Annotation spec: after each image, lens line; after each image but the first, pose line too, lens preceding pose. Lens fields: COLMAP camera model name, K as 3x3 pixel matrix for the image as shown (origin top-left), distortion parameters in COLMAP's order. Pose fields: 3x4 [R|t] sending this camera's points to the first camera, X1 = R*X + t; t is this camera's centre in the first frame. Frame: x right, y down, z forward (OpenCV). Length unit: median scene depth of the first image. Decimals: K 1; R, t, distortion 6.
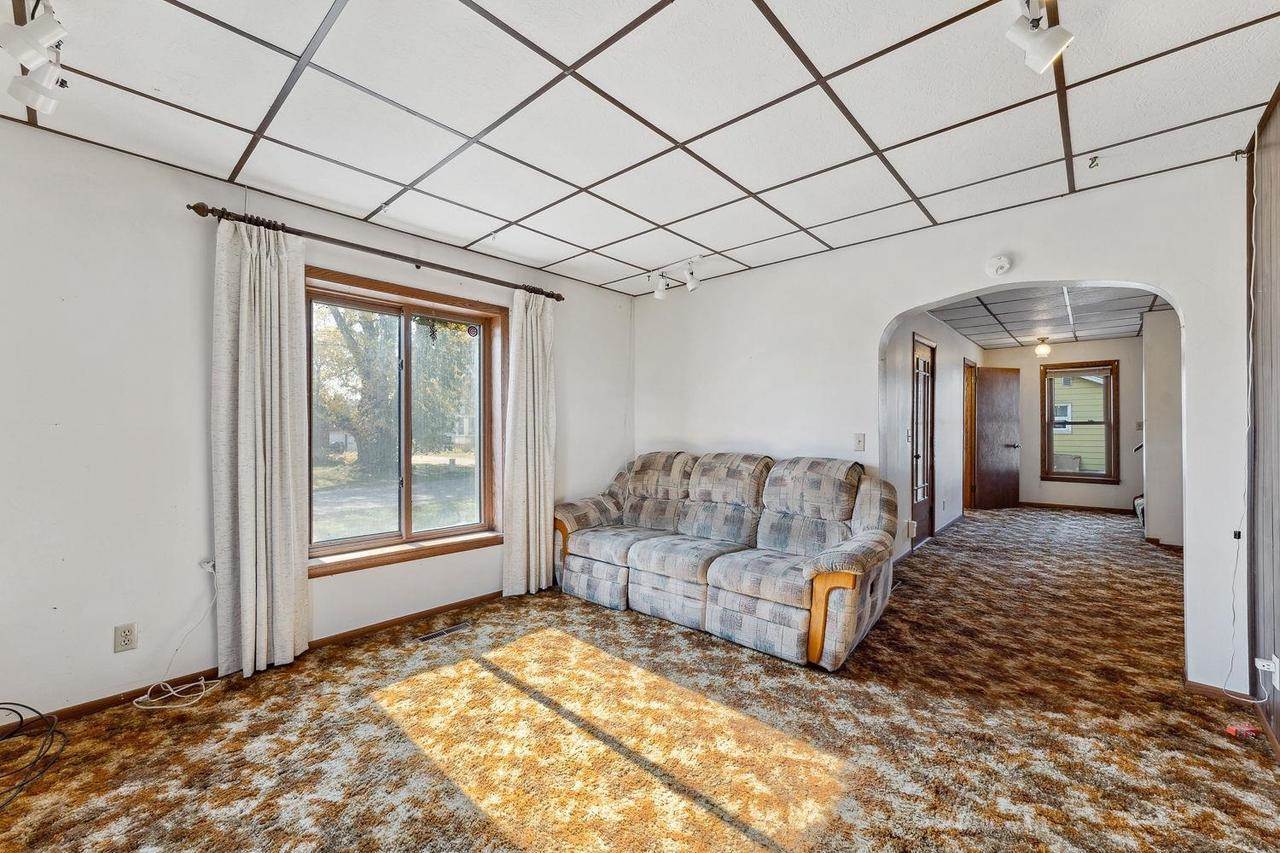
lens RADIAL K [[522.1, 0, 634.5], [0, 522.1, 430.1], [0, 0, 1]] dist [0.001778, 0.000380]
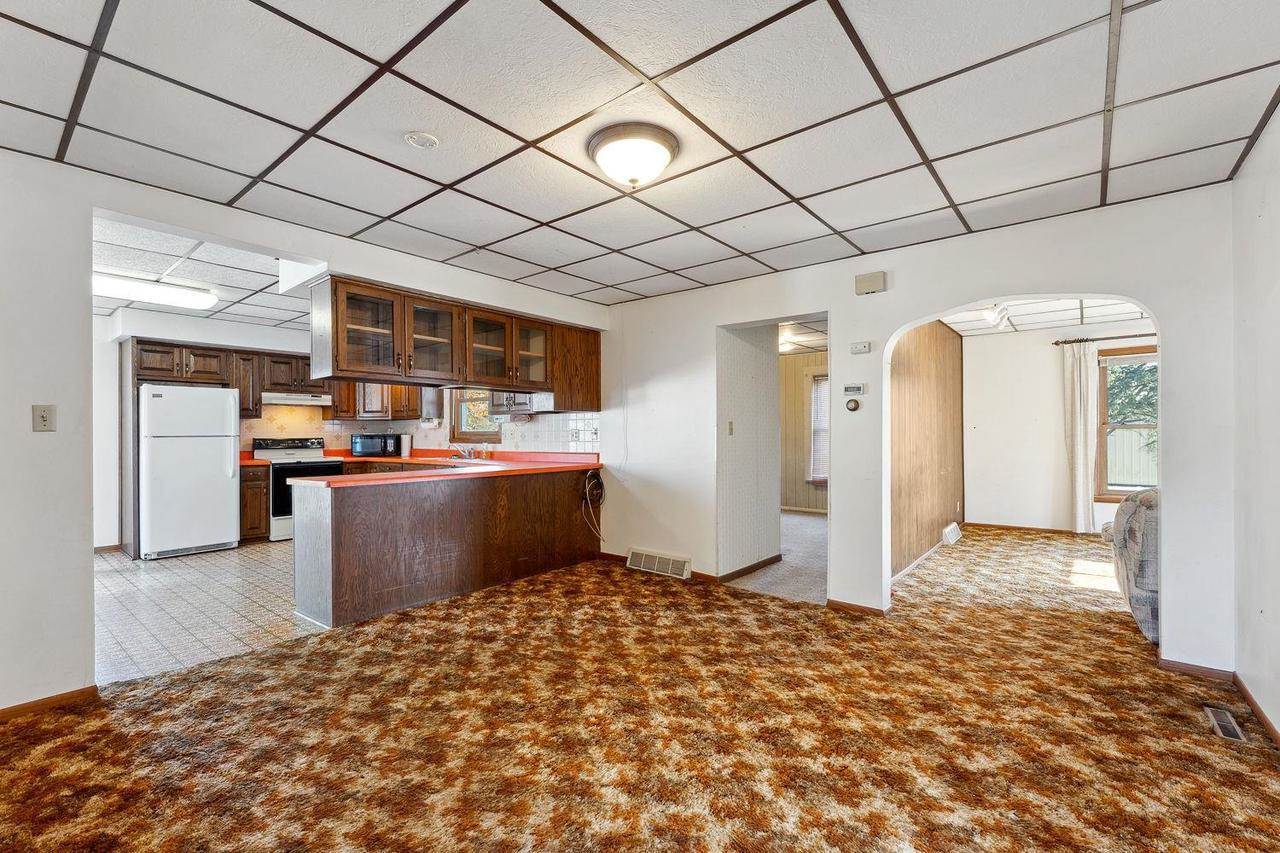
lens RADIAL K [[555.2, 0, 638.0], [0, 555.2, 433.2], [0, 0, 1]] dist [-0.004397, 0.000445]
pose [[-0.998963, 0.010626, -0.044273, 1.265247], [0.010591, 0.999943, 0.001032, -0.008219], [0.044282, 0.000562, -0.999019, 1.745194]]
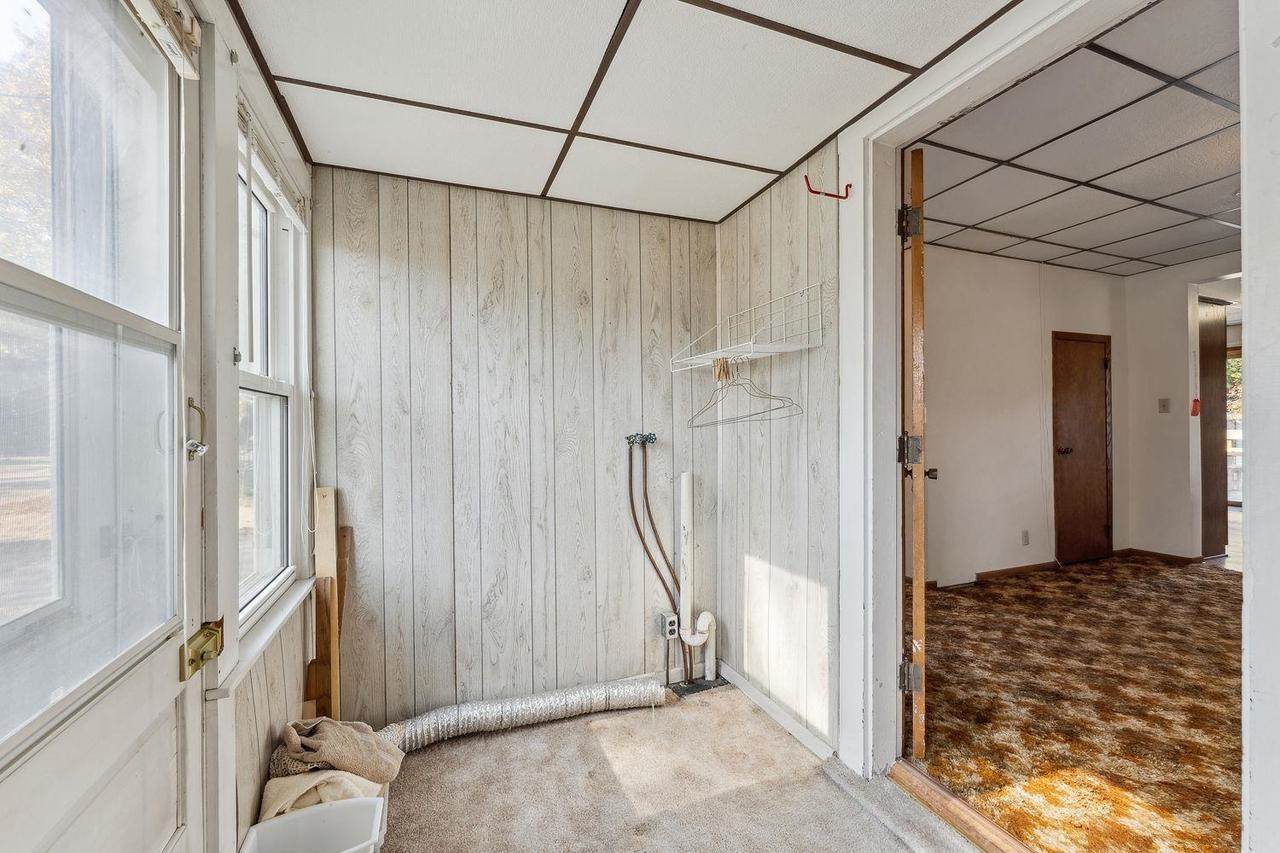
lens RADIAL K [[522.1, 0, 643.4], [0, 522.1, 422.4], [0, 0, 1]] dist [0.001778, 0.000380]
pose [[0.428330, 0.004167, 0.903613, 0.346445], [0.004111, 0.999970, -0.006560, 0.008236], [-0.903613, 0.006524, 0.428300, 1.608953]]
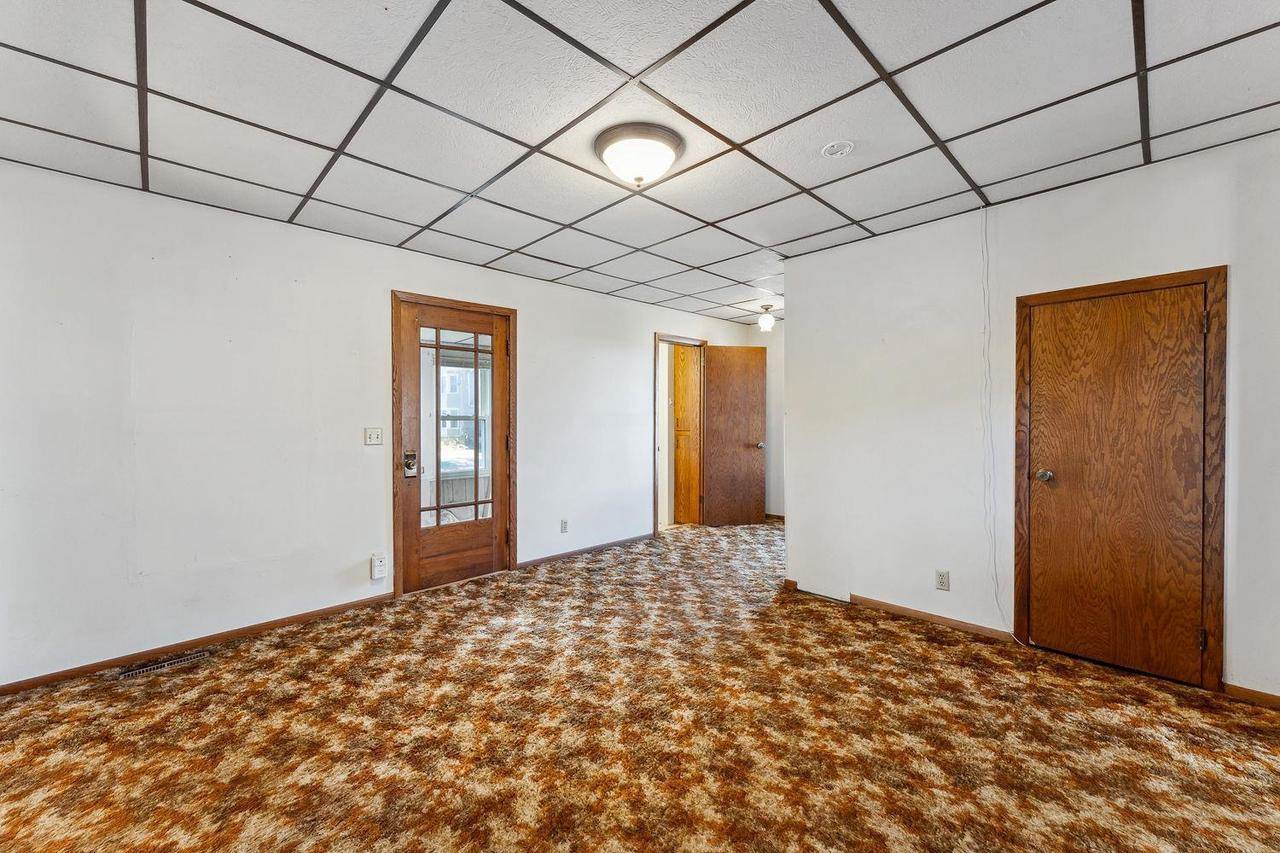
lens RADIAL K [[522.1, 0, 637.8], [0, 522.1, 427.3], [0, 0, 1]] dist [0.001778, 0.000380]
pose [[0.997502, 0.001916, -0.070617, 1.282476], [-0.001164, 0.999942, 0.010682, -0.010715], [0.070634, -0.010573, 0.997446, 0.440994]]
